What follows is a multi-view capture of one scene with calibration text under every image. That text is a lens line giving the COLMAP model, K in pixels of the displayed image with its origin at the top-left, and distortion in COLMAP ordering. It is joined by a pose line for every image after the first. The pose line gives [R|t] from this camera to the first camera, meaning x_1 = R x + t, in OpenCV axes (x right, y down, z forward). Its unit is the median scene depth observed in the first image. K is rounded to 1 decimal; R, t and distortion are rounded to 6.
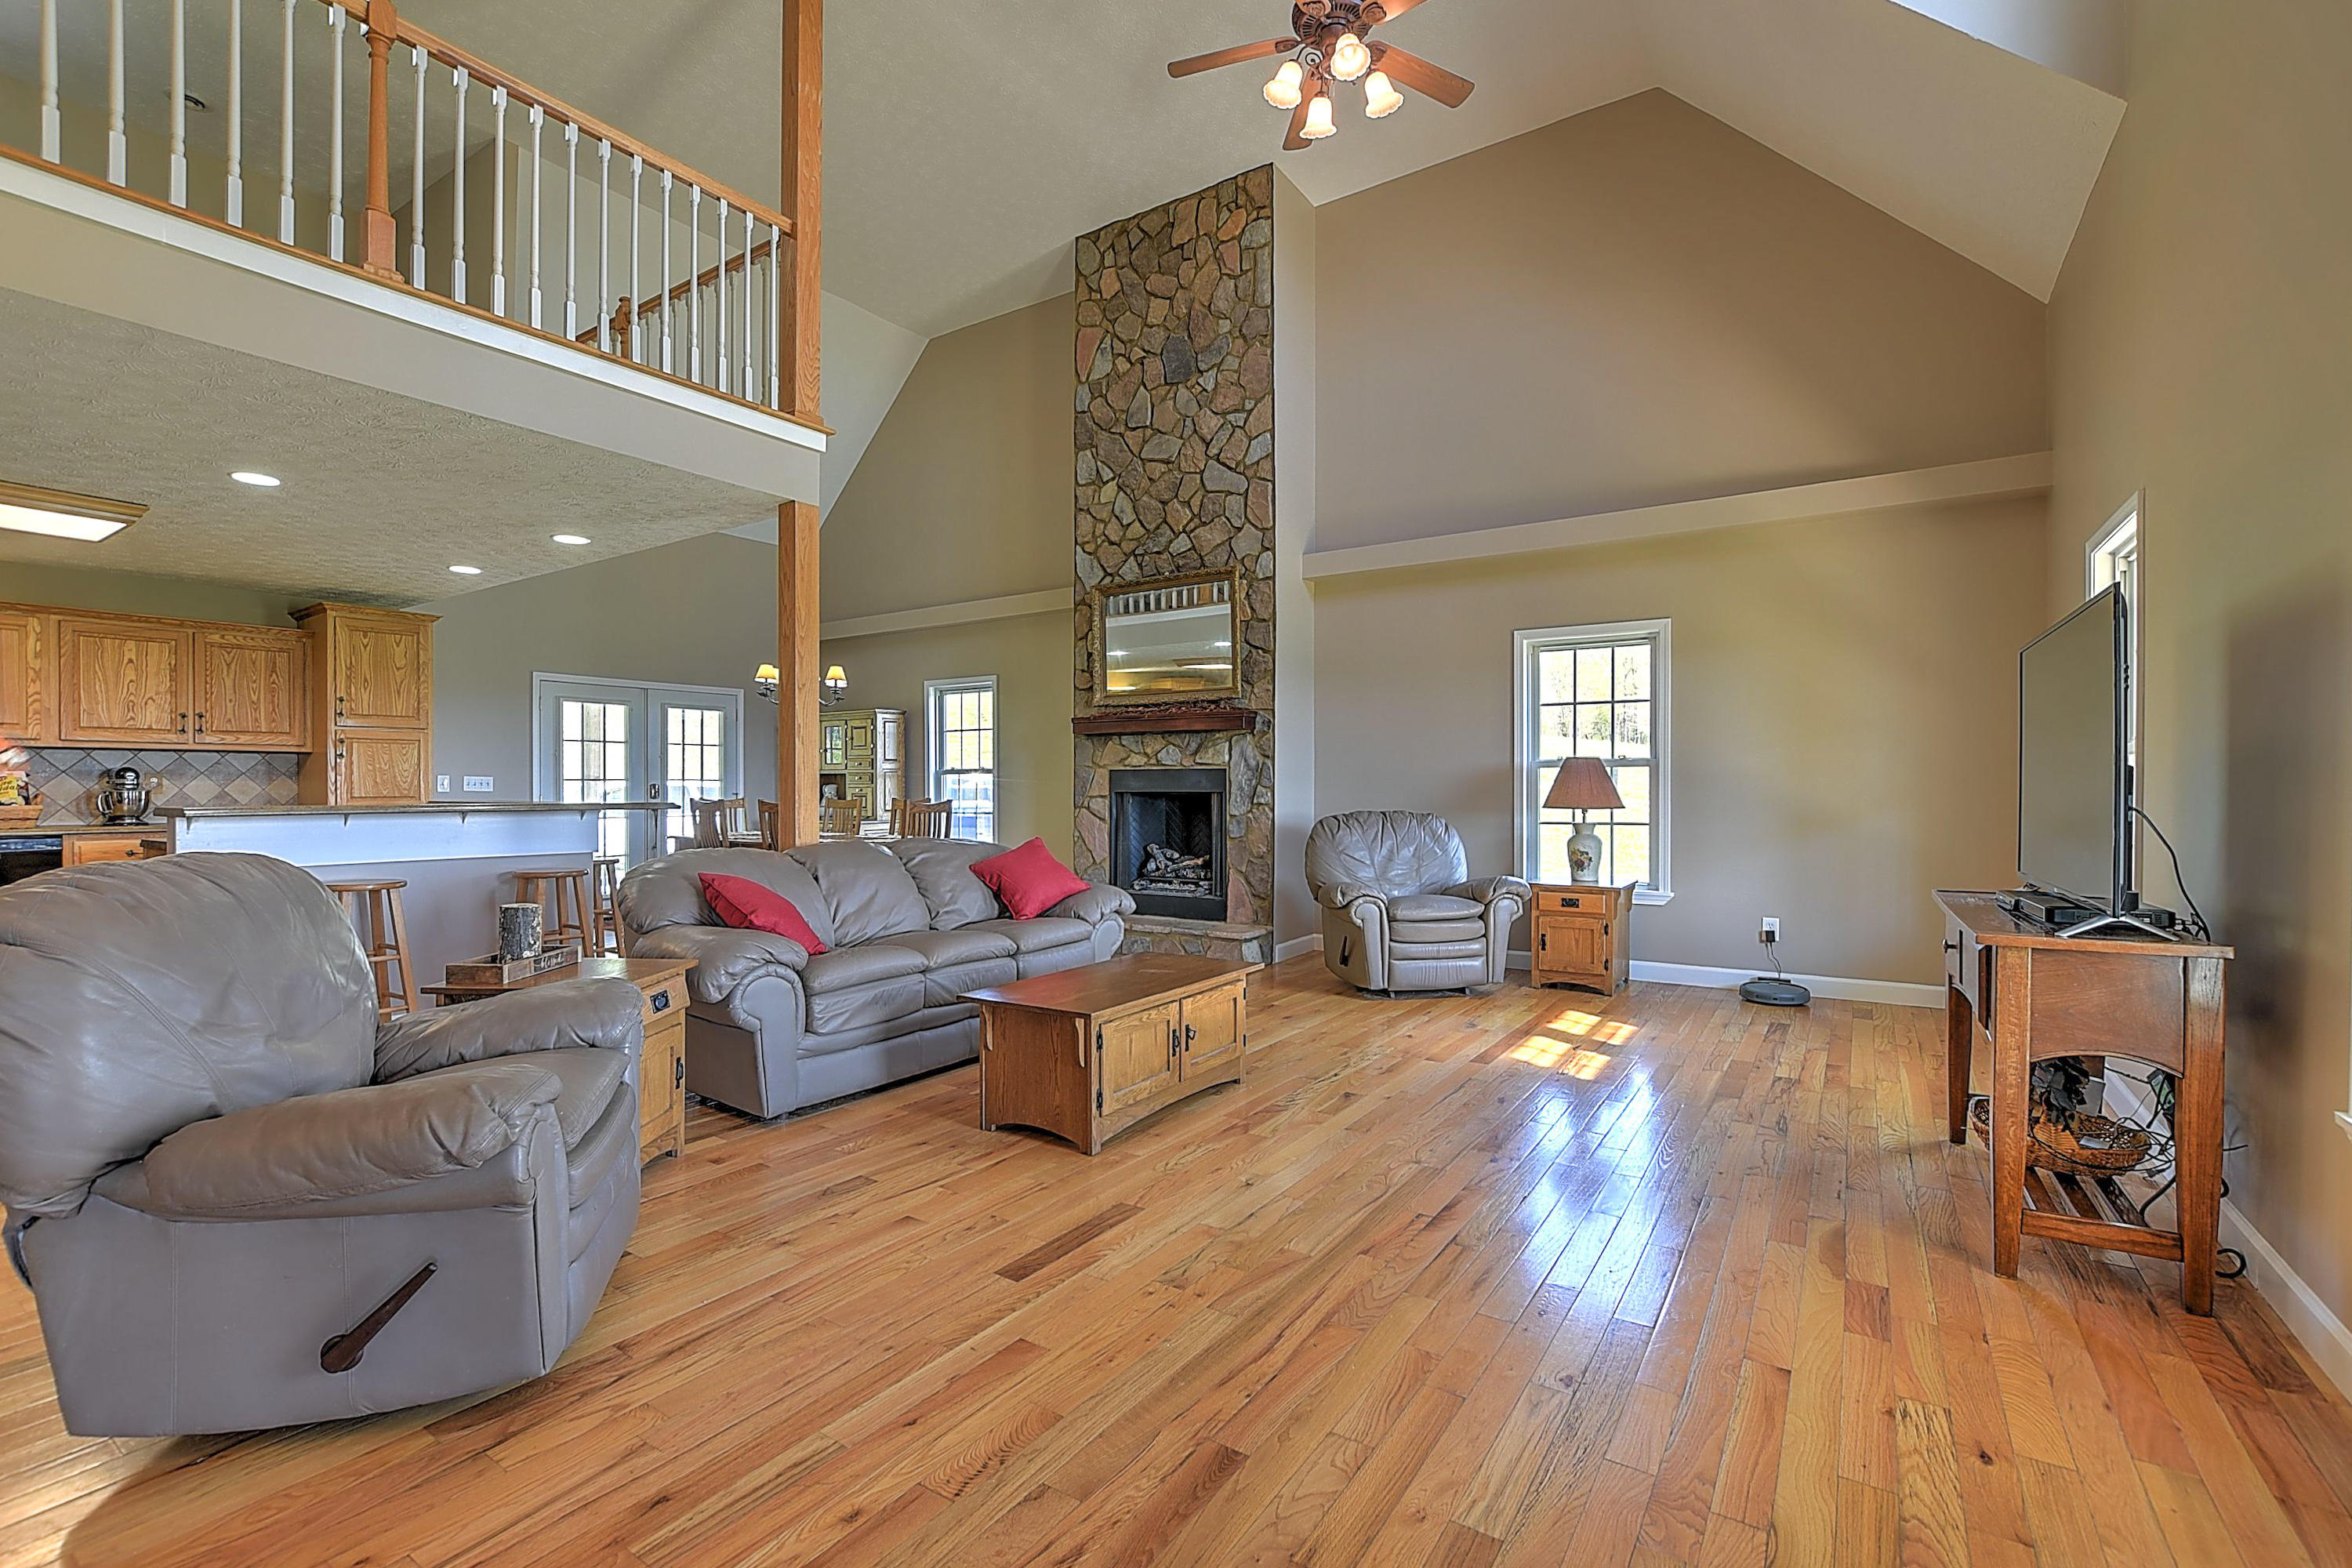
lens RADIAL K [[1062.3, 0, 1158.2], [0, 1062.3, 791.4], [0, 0, 1]] dist [-0.014136, 0.002977]
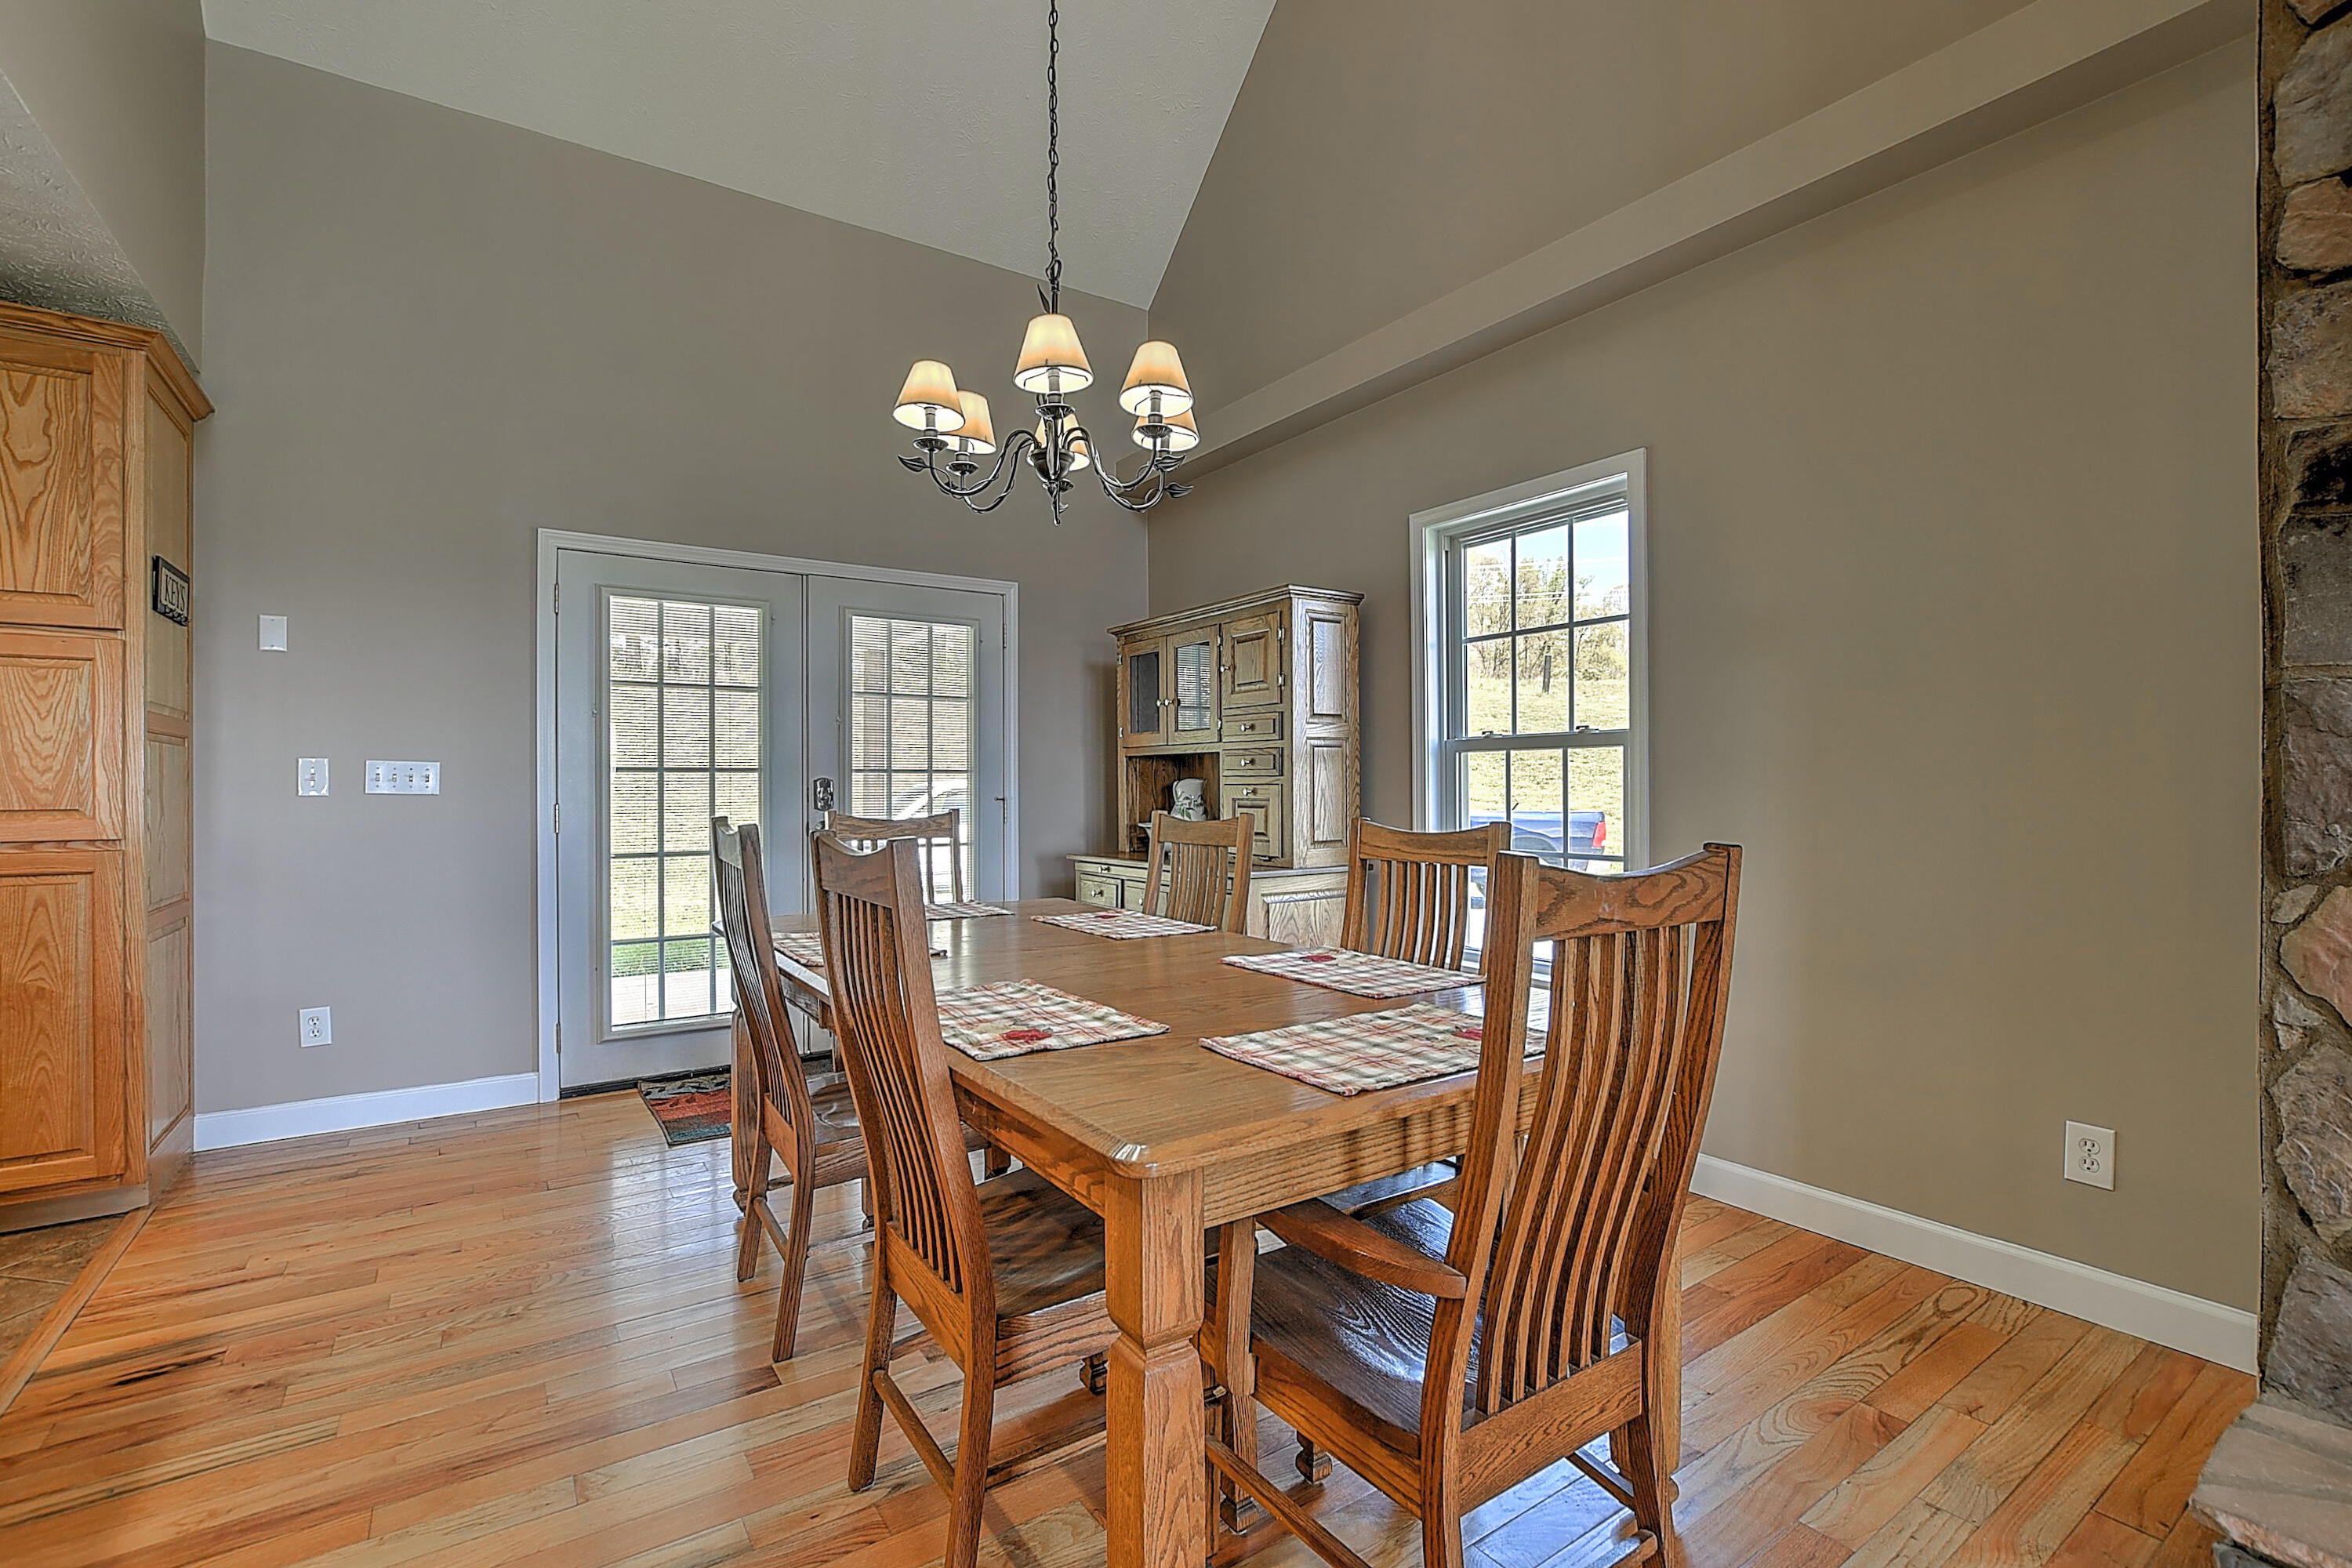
lens RADIAL K [[1062.3, 0, 1172.6], [0, 1062.3, 792.8], [0, 0, 1]] dist [-0.014136, 0.002977]
pose [[0.934561, 0.000549, -0.355802, -0.165361], [-0.000169, 0.999999, 0.001100, -0.001642], [0.355802, -0.000968, 0.934561, 0.611748]]
